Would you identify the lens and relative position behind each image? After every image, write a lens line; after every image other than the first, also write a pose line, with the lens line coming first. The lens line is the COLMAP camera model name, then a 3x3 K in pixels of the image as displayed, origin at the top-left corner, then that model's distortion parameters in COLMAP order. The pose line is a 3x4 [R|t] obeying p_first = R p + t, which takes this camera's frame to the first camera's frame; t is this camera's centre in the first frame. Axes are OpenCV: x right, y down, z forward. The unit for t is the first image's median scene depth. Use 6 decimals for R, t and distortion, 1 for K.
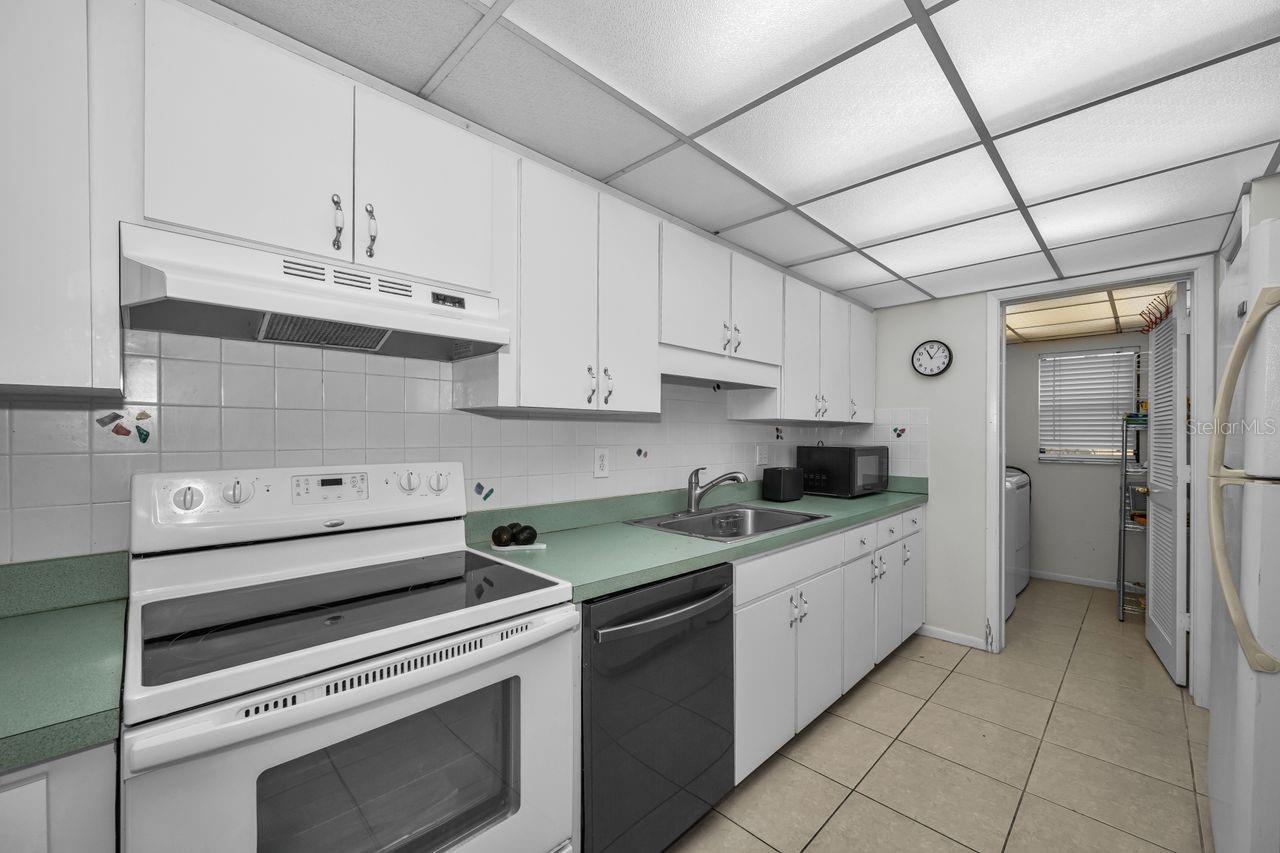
lens RADIAL K [[501.9, 0, 636.3], [0, 501.9, 434.1], [0, 0, 1]] dist [-0.000160, -0.000070]
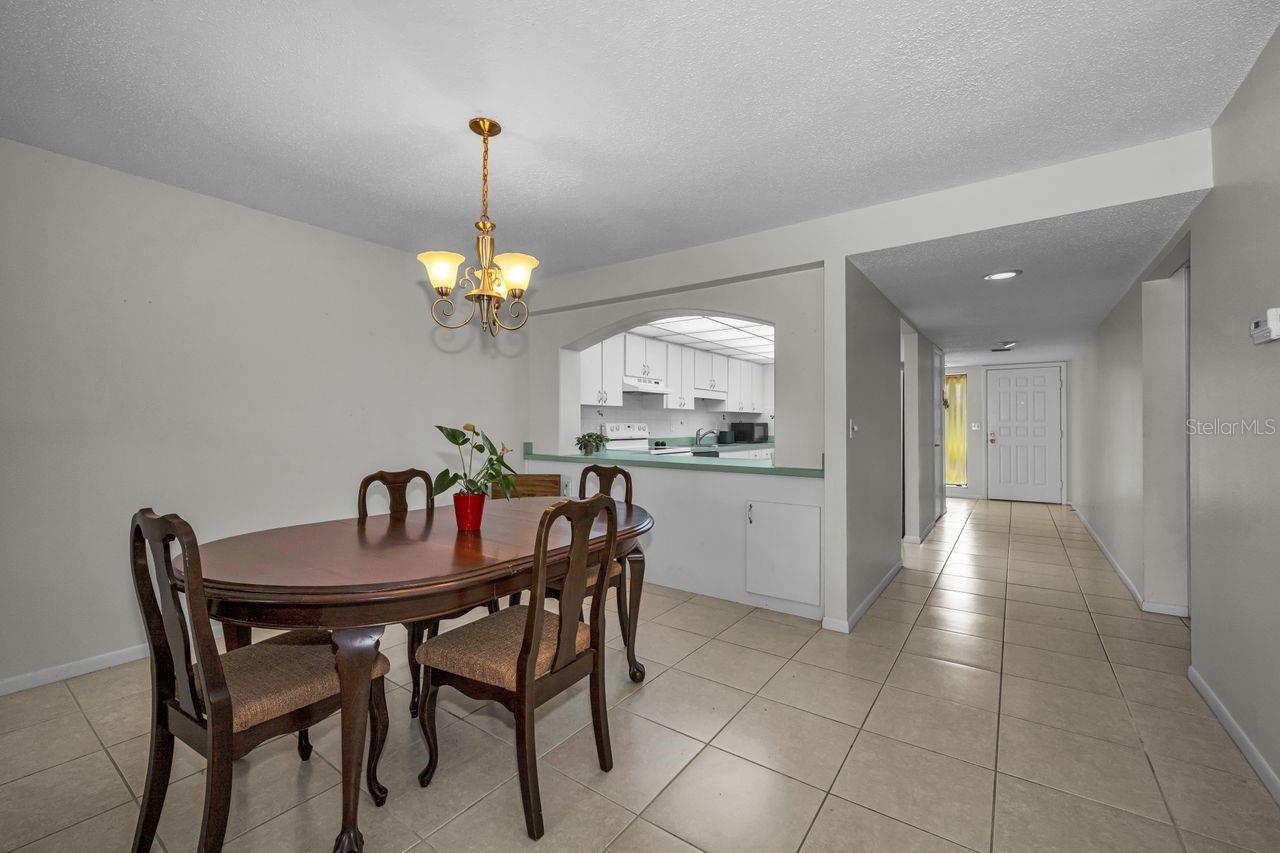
lens RADIAL K [[519.4, 0, 641.3], [0, 519.4, 425.2], [0, 0, 1]] dist [0.000354, -0.000058]
pose [[0.984900, -0.002201, 0.173112, -0.951456], [0.002085, 0.999997, 0.000851, 0.059980], [-0.173114, -0.000477, 0.984902, -2.446002]]
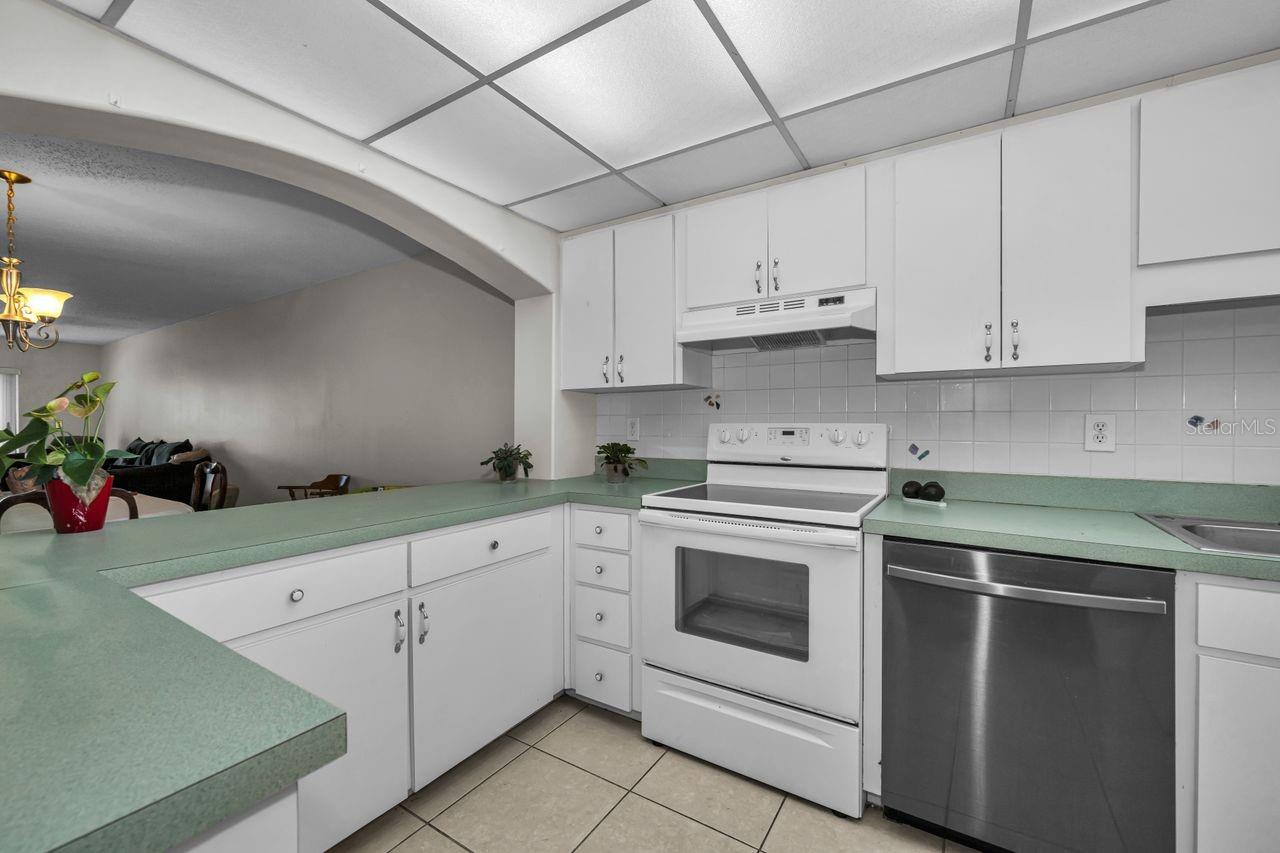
lens RADIAL K [[519.4, 0, 641.3], [0, 519.4, 425.2], [0, 0, 1]] dist [0.000354, -0.000058]
pose [[0.228291, -0.003297, -0.973587, 0.679191], [-0.001974, 0.999991, -0.003850, 0.060183], [0.973591, 0.002801, 0.228283, 0.133748]]
